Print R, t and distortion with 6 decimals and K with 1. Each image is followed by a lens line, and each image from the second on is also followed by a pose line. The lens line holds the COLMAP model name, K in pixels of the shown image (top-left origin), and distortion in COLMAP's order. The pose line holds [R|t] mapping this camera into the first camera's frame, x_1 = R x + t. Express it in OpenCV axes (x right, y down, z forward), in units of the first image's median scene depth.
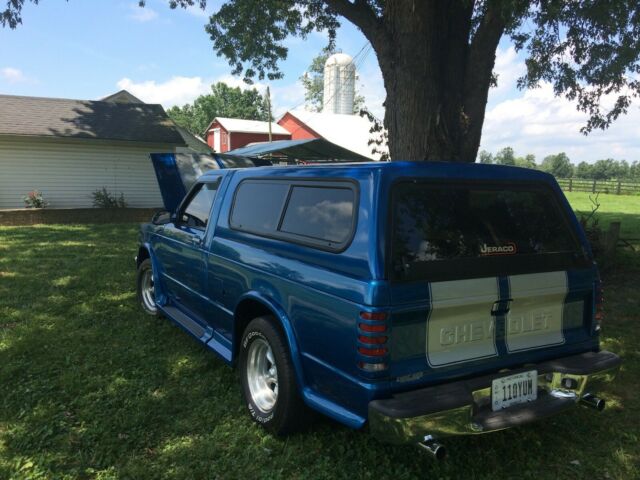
lens RADIAL K [[544.4, 0, 319.5], [0, 544.4, 232.6], [0, 0, 1]] dist [0.034632, -0.006362]
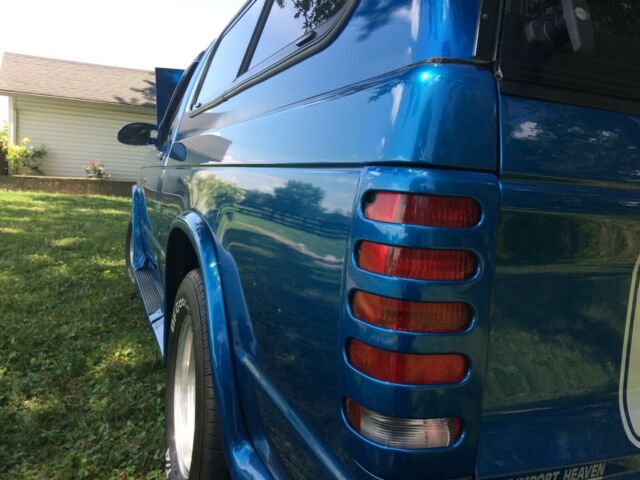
lens RADIAL K [[544.4, 0, 319.5], [0, 544.4, 232.6], [0, 0, 1]] dist [0.034632, -0.006362]
pose [[0.985692, 0.061825, -0.156807, 0.052177], [-0.063385, 0.997977, -0.004963, 0.090758], [0.156183, 0.014831, 0.987617, 0.418615]]
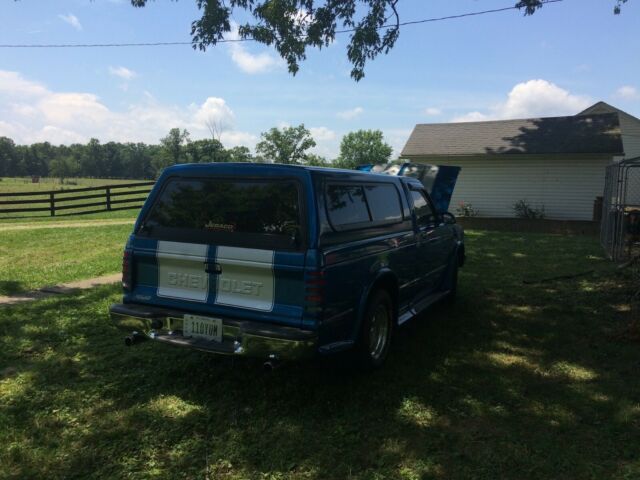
lens RADIAL K [[544.4, 0, 319.5], [0, 544.4, 232.6], [0, 0, 1]] dist [0.034632, -0.006362]
pose [[0.557570, 0.060091, -0.827952, 0.908628], [-0.085293, 0.996245, 0.014866, 0.003446], [0.825736, 0.062329, 0.560602, 0.260690]]
